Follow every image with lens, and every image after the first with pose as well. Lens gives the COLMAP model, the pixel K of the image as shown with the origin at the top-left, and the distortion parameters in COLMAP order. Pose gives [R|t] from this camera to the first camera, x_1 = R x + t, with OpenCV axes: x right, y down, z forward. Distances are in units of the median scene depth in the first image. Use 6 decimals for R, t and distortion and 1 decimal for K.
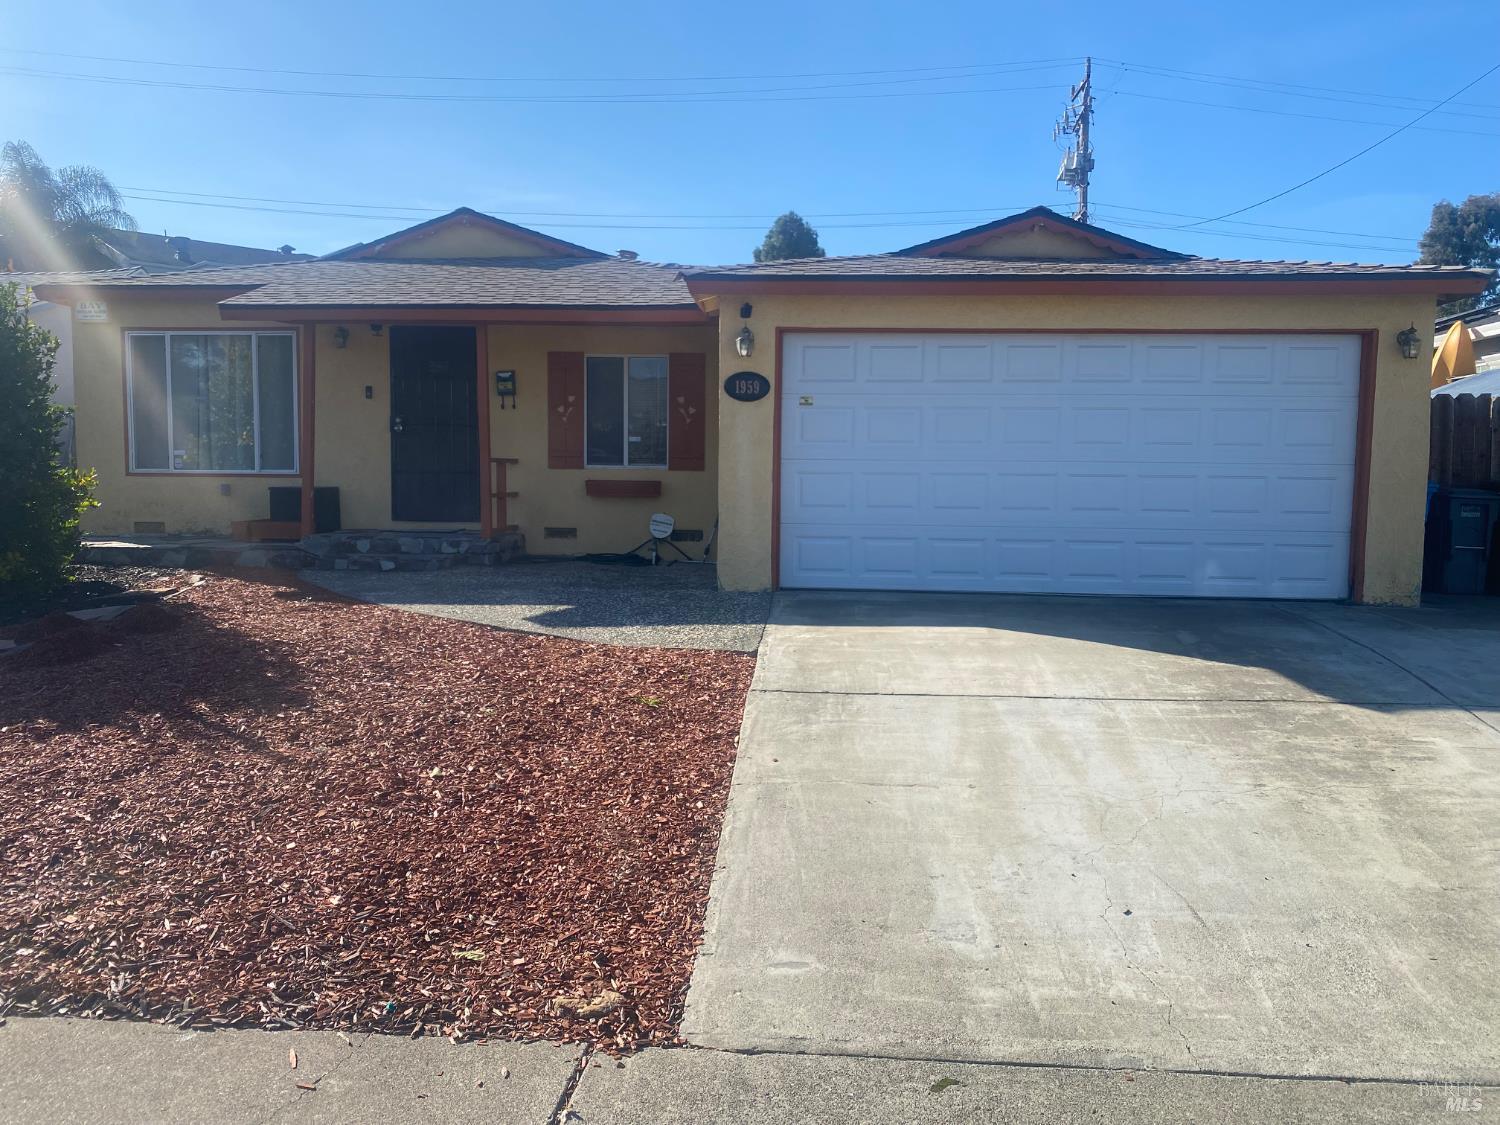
lens RADIAL K [[1128.3, 0, 739.3], [0, 1128.3, 551.5], [0, 0, 1]] dist [0.022630, -0.016368]
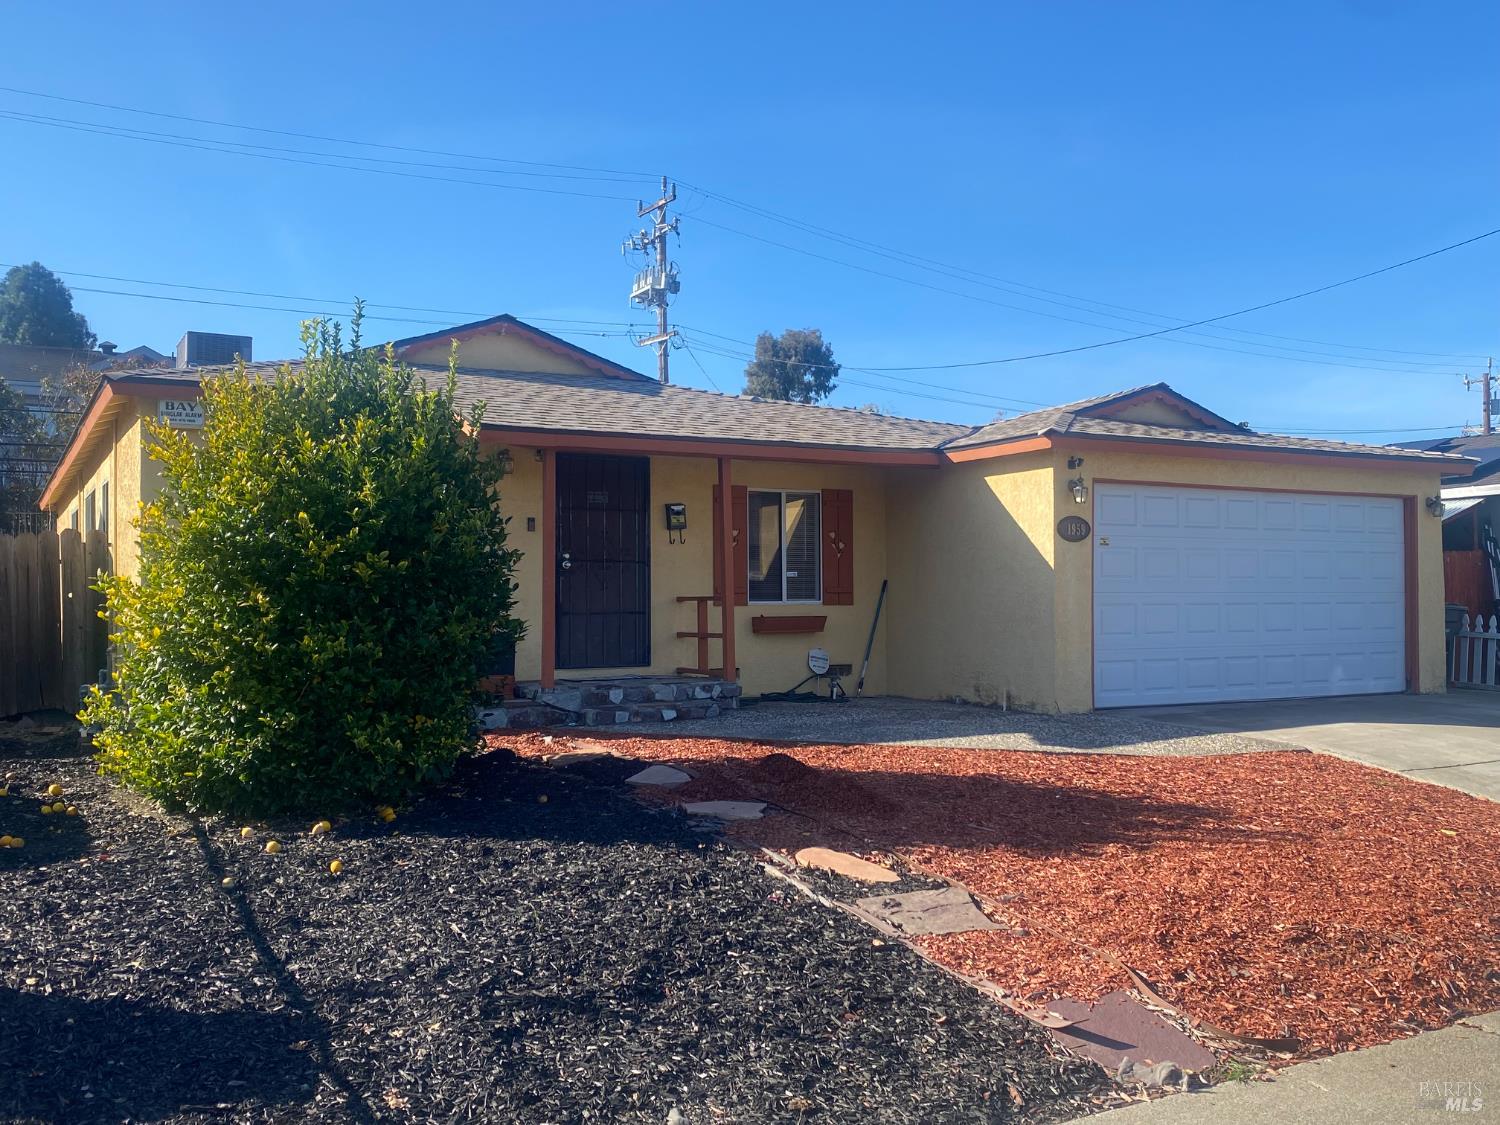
lens RADIAL K [[1368.8, 0, 757.8], [0, 1368.8, 568.2], [0, 0, 1]] dist [0.044841, 0.000000]
pose [[0.837537, -0.003533, 0.546370, -0.773935], [0.056313, 0.995212, -0.079888, -0.011741], [-0.543472, 0.097677, 0.833725, 0.021163]]
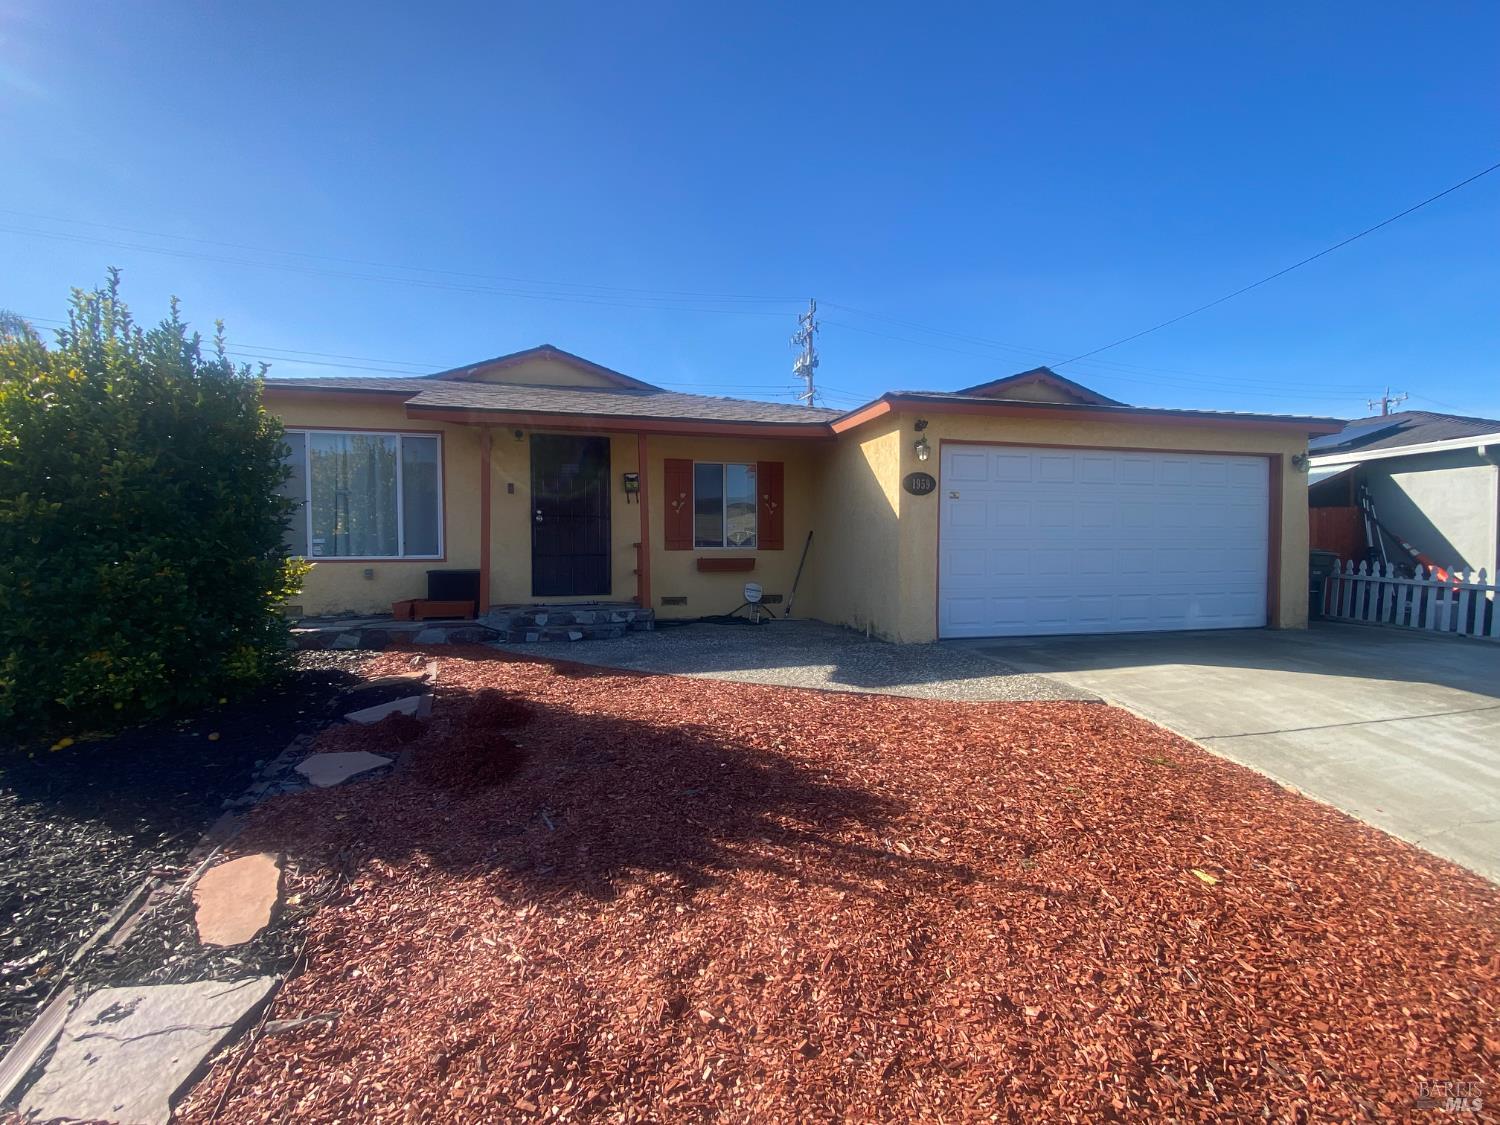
lens RADIAL K [[700.2, 0, 752.8], [0, 700.2, 564.7], [0, 0, 1]] dist [0.029164, -0.002032]
pose [[0.944303, -0.021557, 0.328370, -0.337273], [0.038309, 0.998269, -0.044632, -0.019152], [-0.326839, 0.054726, 0.943494, 0.234837]]
